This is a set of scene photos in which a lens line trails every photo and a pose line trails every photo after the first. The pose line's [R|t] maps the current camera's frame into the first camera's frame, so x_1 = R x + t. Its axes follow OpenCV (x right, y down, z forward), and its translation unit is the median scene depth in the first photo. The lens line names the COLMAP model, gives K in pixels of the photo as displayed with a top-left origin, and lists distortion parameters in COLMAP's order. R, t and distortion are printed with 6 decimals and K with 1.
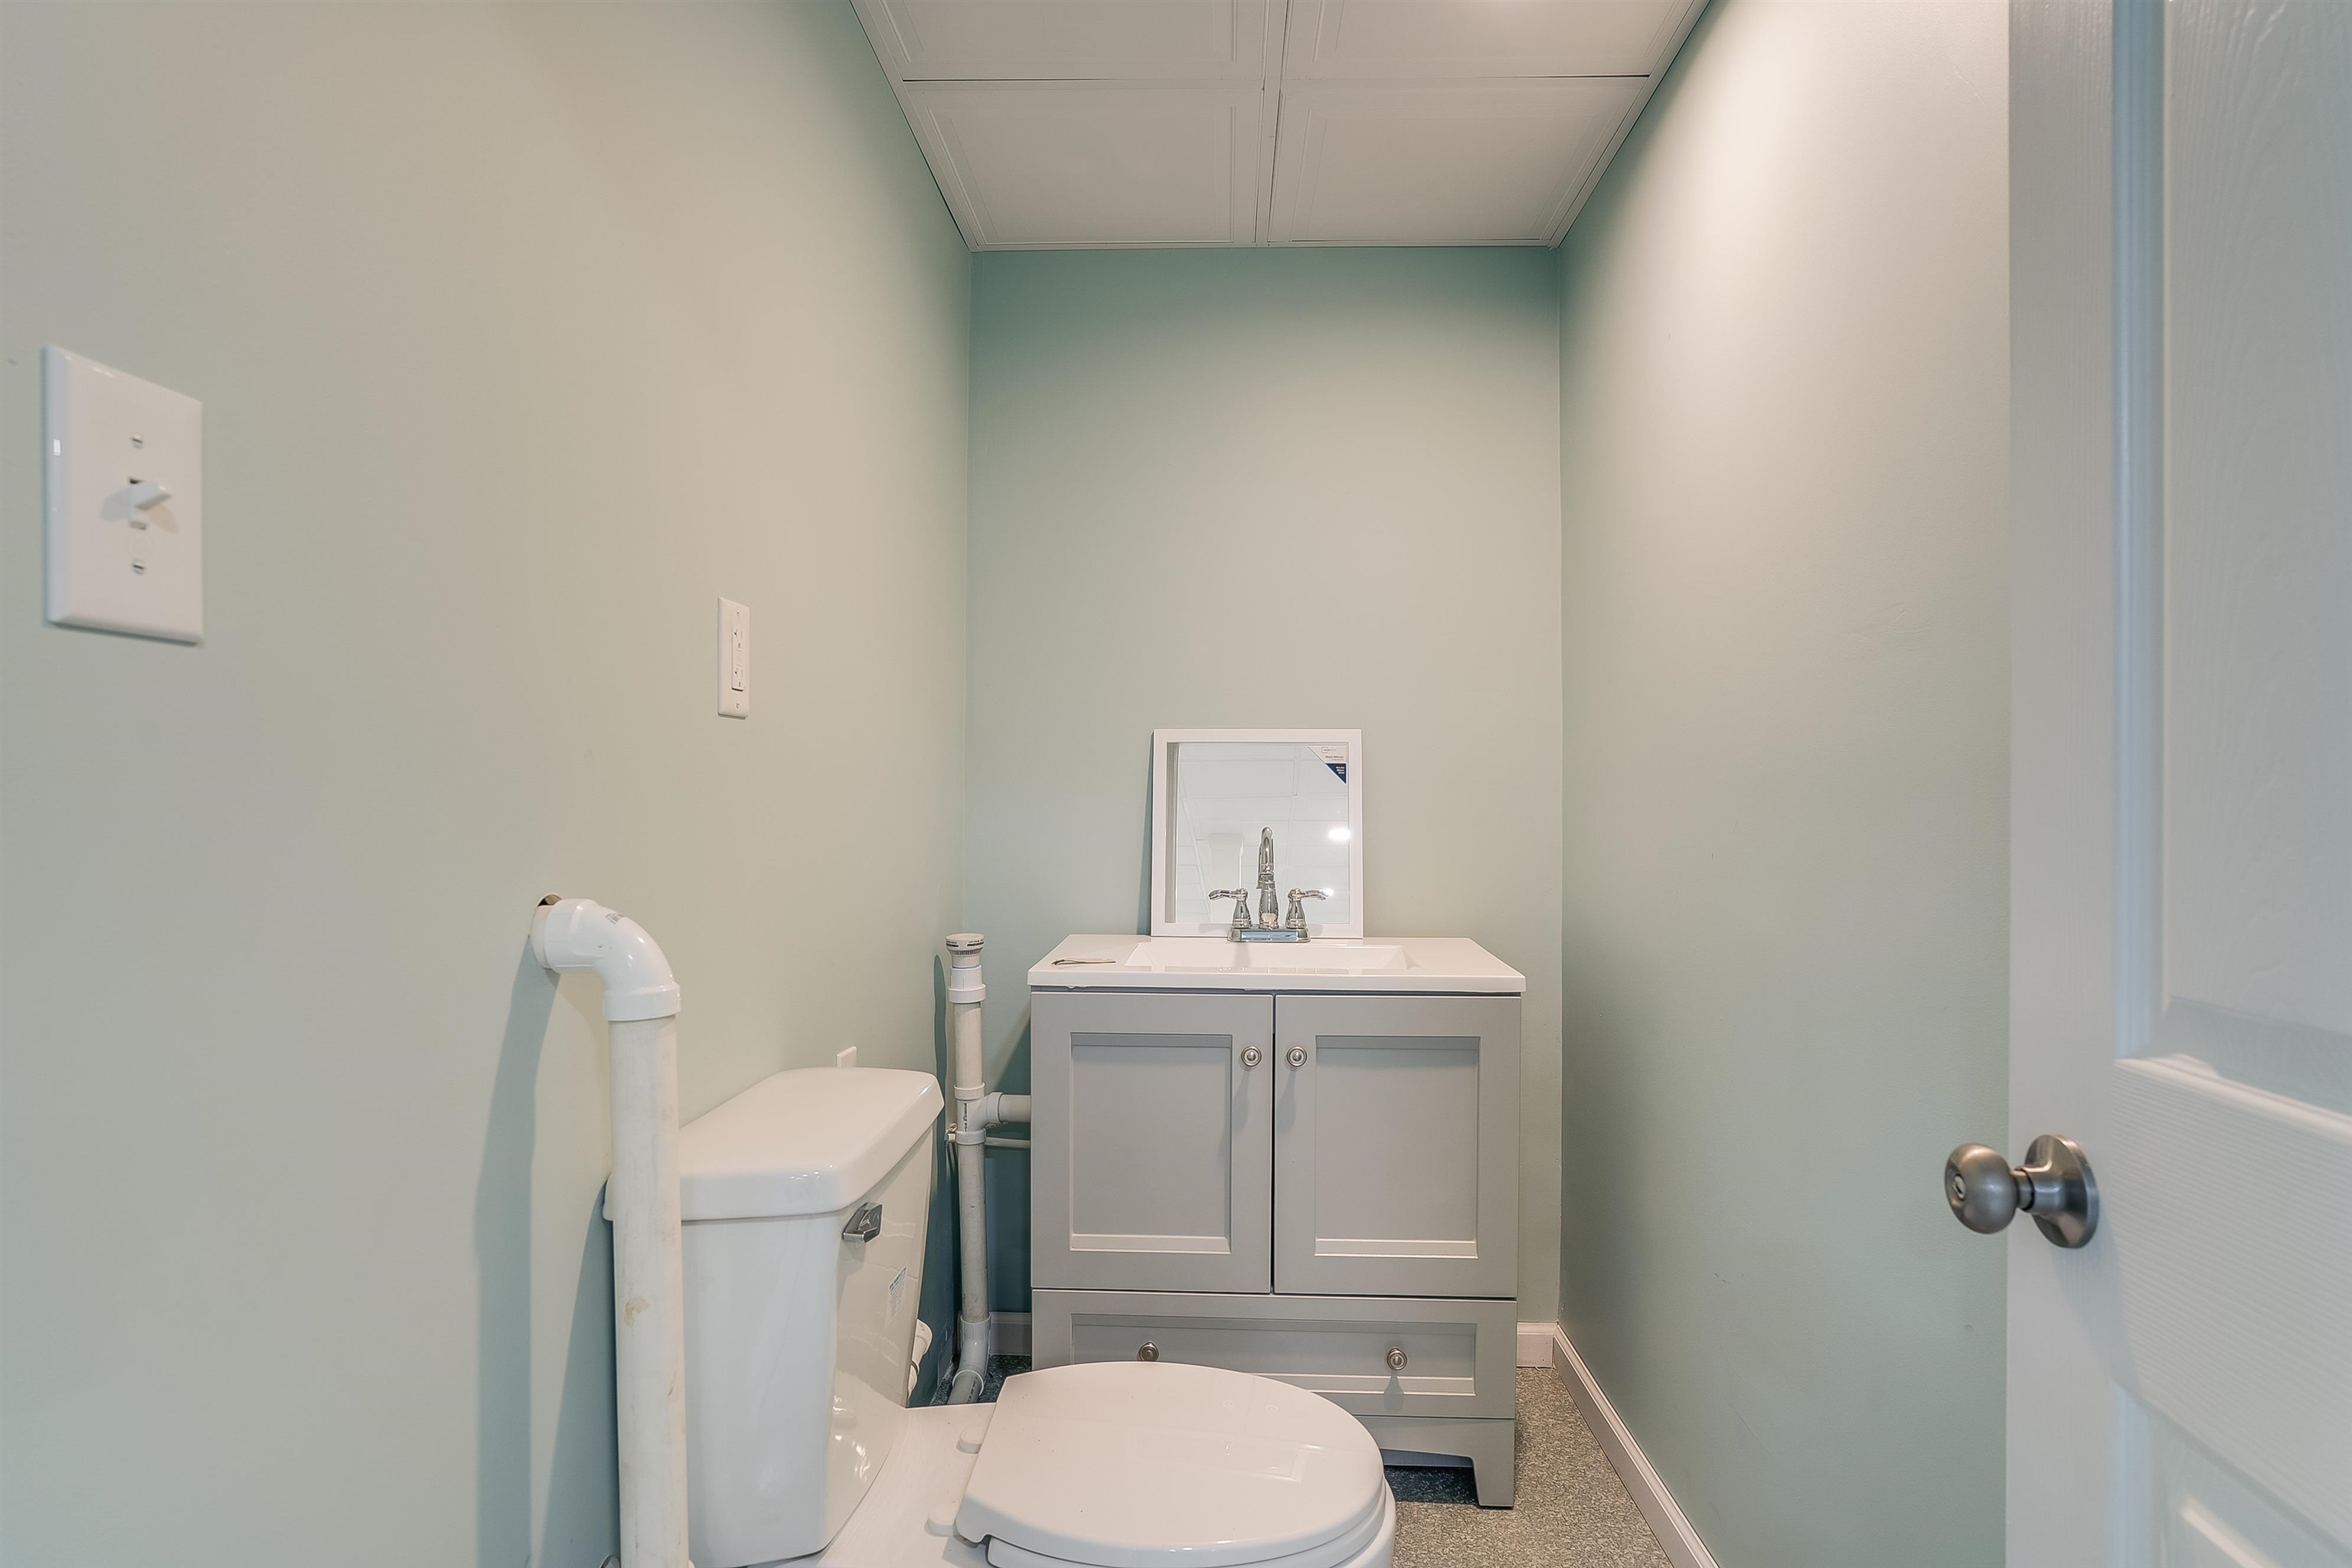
lens RADIAL K [[1235.9, 0, 1176.0], [0, 1235.9, 784.0], [0, 0, 1]] dist [0.000182, 0.000062]
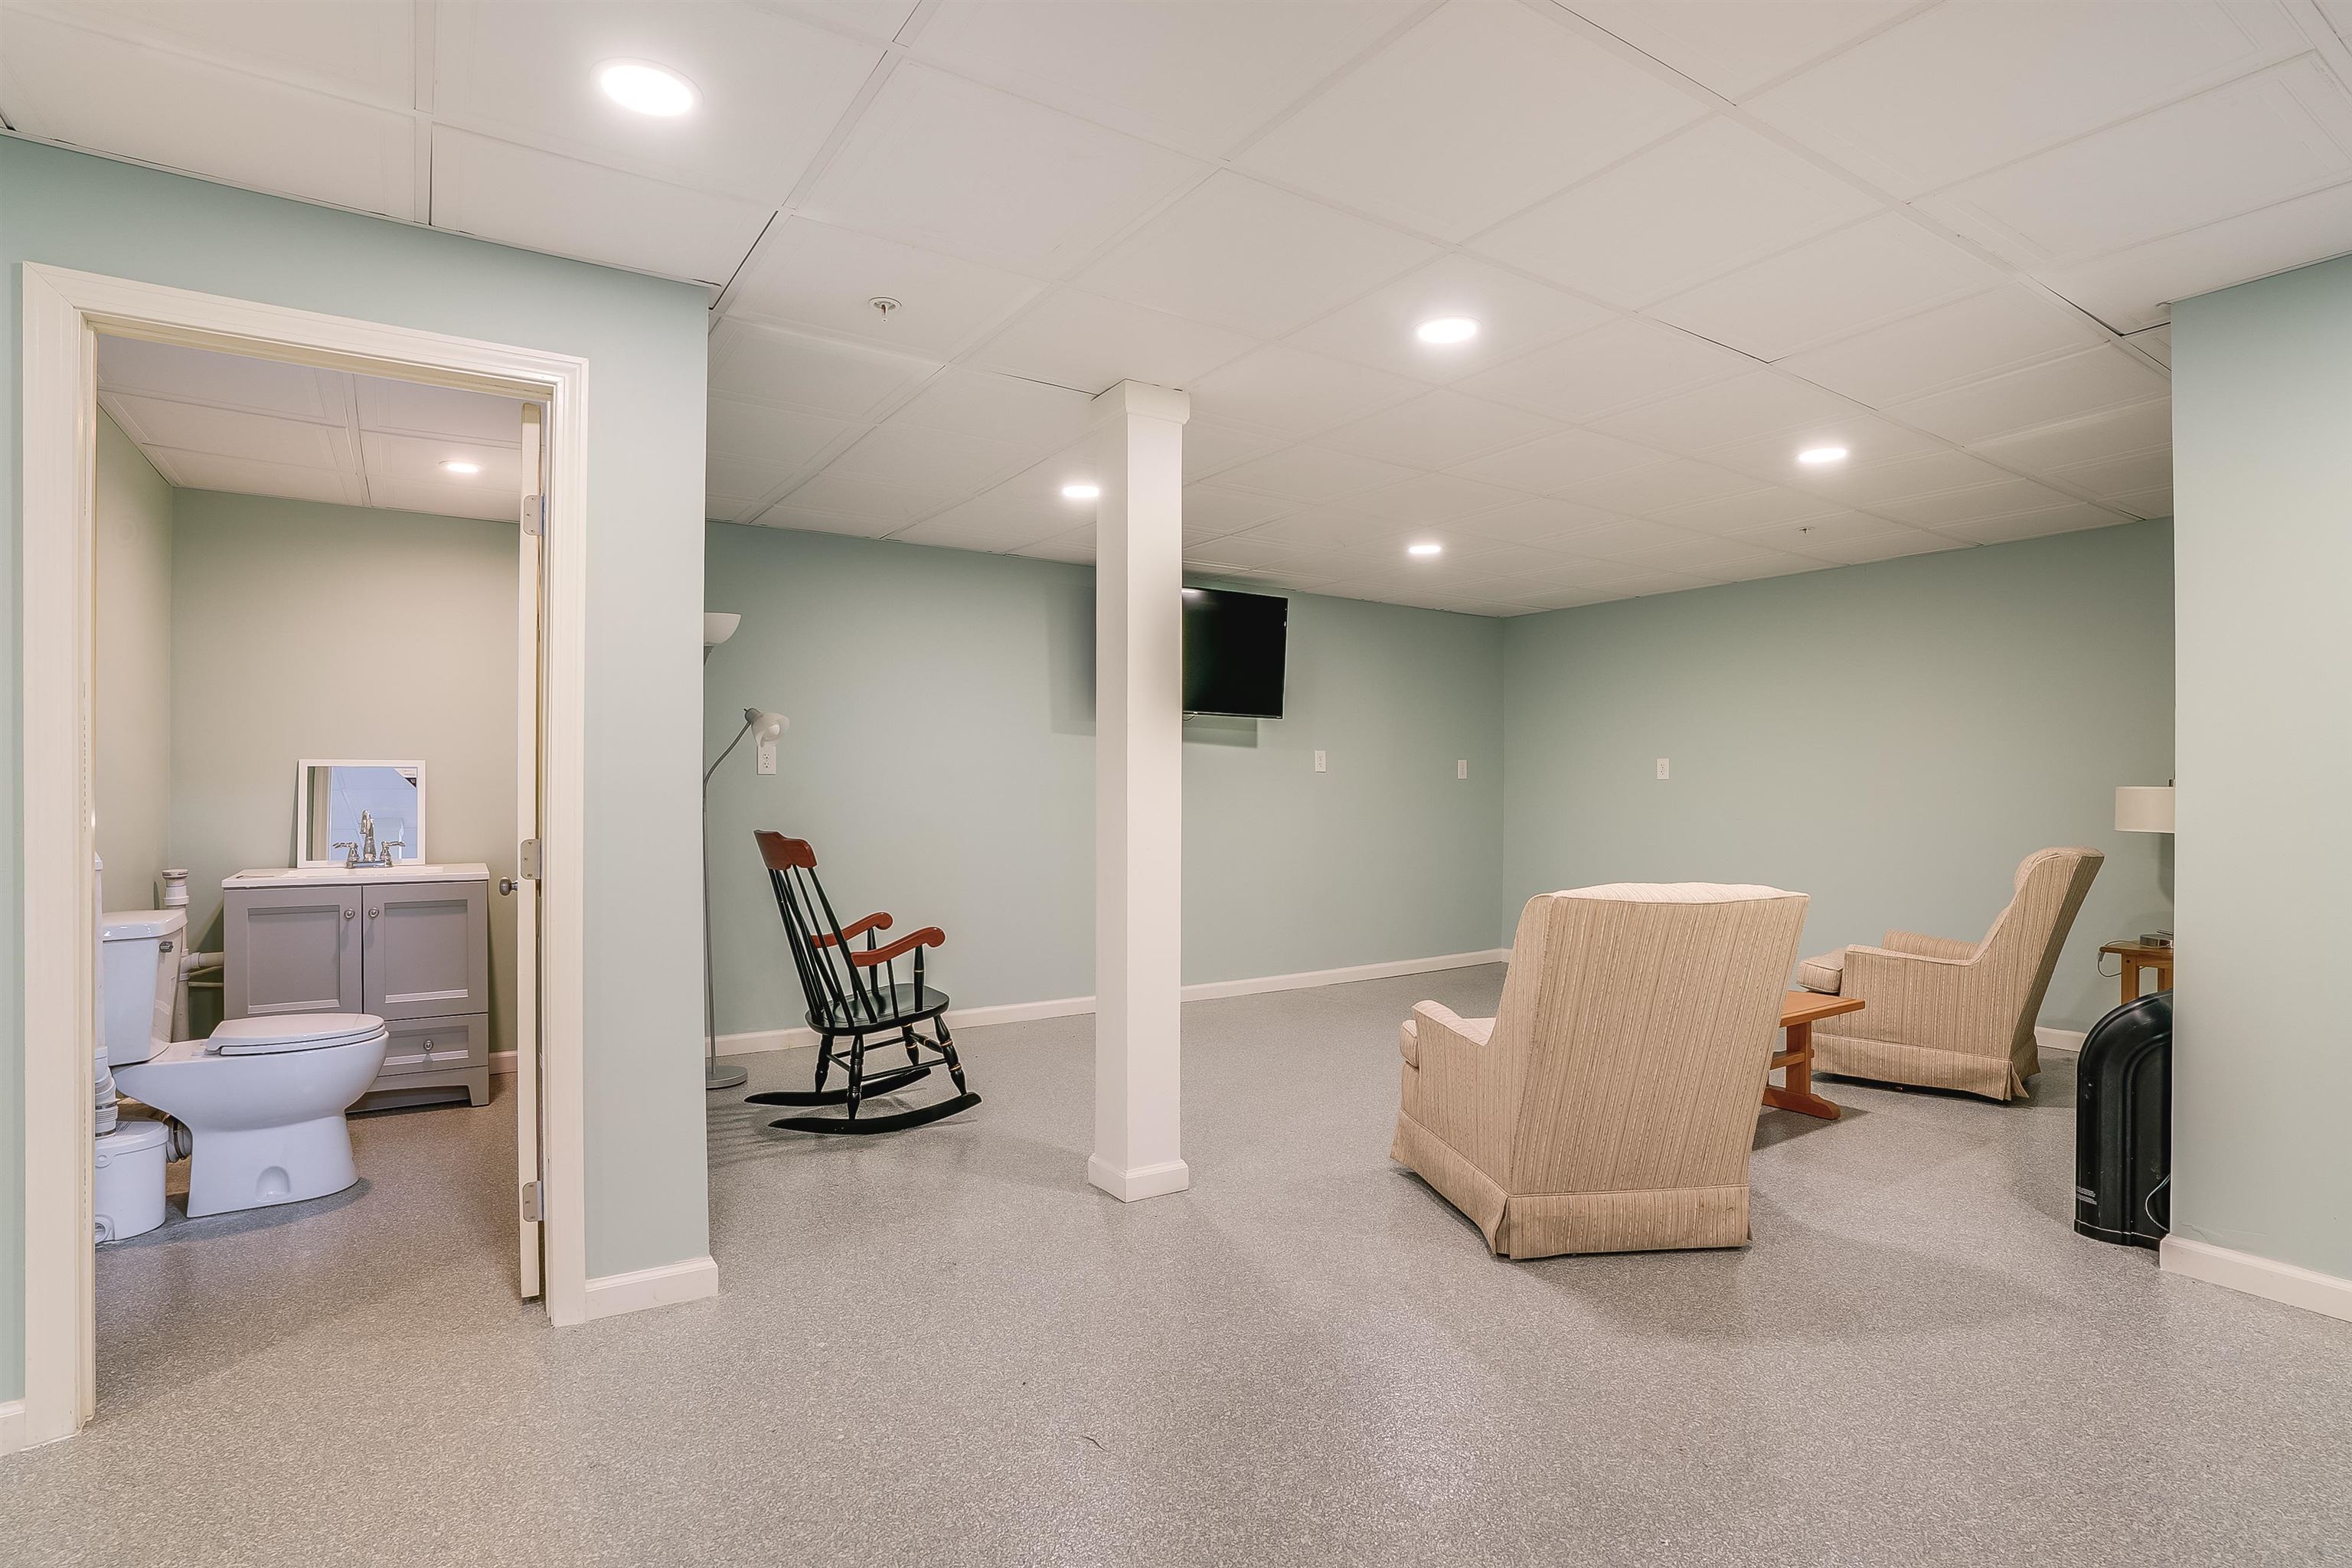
lens RADIAL K [[1242.0, 0, 1176.0], [0, 1242.0, 784.0], [0, 0, 1]] dist [-0.002020, -0.000171]
pose [[0.837565, -0.000723, 0.546337, 0.078546], [-0.007488, 0.999890, 0.012803, -0.046558], [-0.546286, -0.014814, 0.837468, -1.510222]]
